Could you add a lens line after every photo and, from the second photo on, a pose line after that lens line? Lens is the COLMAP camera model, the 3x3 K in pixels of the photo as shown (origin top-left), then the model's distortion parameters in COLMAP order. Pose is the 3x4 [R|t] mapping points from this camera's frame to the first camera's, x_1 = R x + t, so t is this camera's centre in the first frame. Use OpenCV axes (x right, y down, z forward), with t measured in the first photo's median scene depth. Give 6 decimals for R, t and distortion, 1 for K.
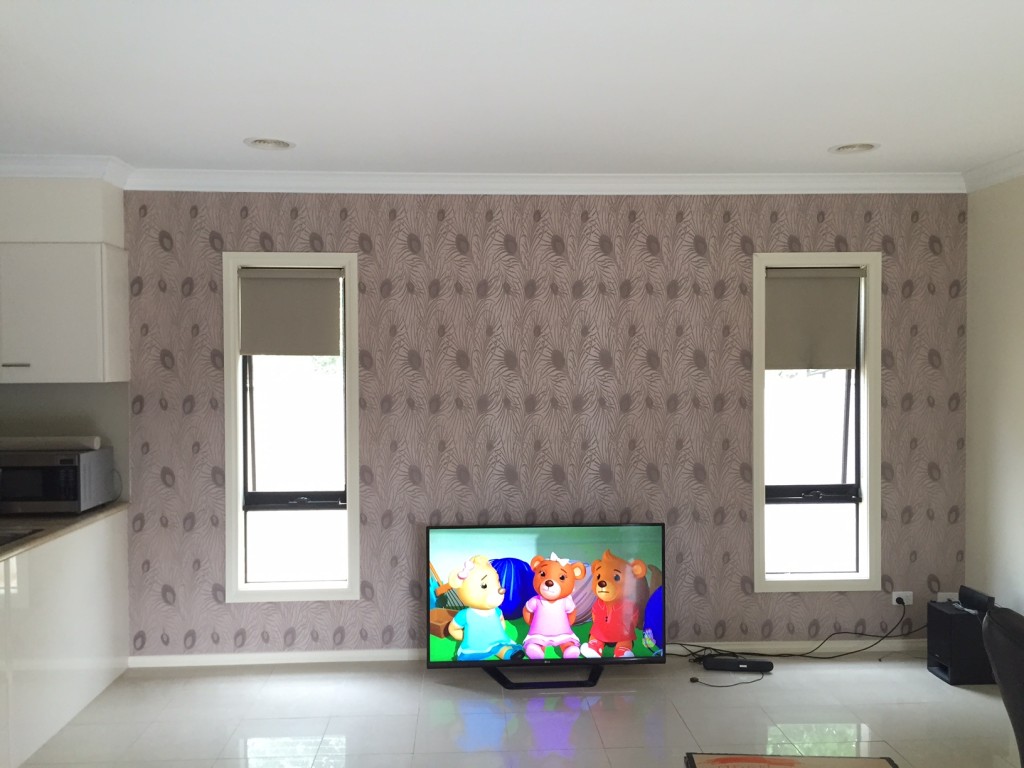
lens RADIAL K [[856.9, 0, 511.0], [0, 856.9, 384.4], [0, 0, 1]] dist [0.028802, -0.014068]
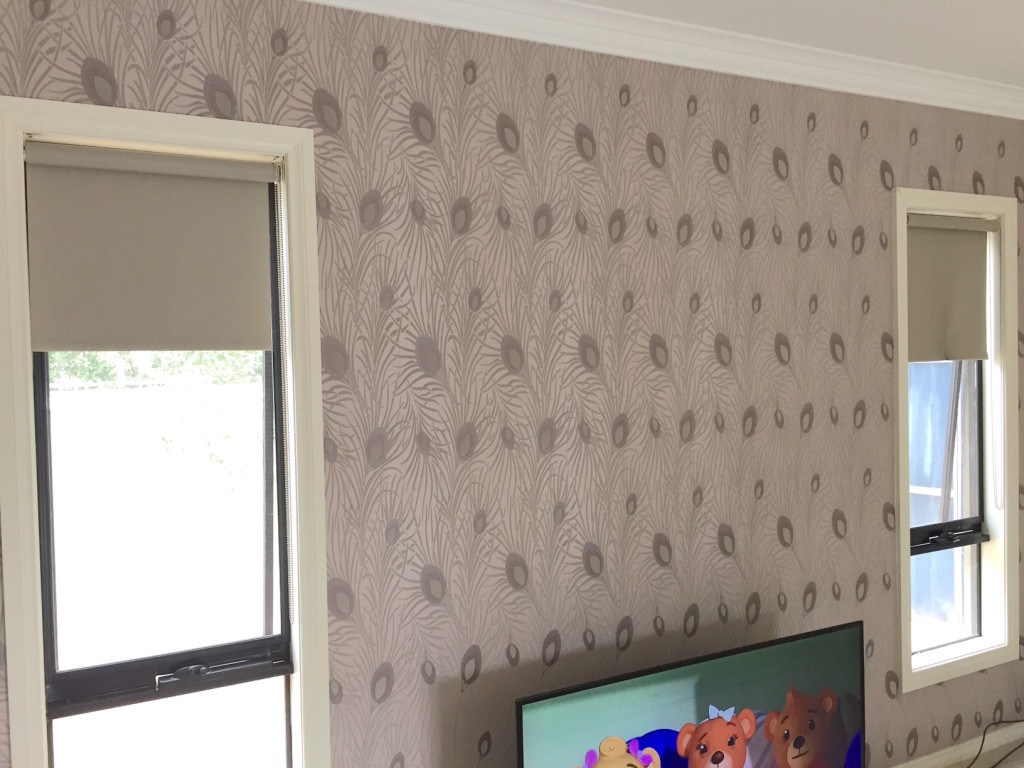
lens RADIAL K [[856.9, 0, 513.2], [0, 856.9, 383.7], [0, 0, 1]] dist [0.028802, -0.014068]
pose [[0.913252, -0.030143, 0.406278, -0.269799], [0.029330, 0.999536, 0.008228, -0.014903], [-0.406338, 0.004402, 0.913712, 0.519455]]
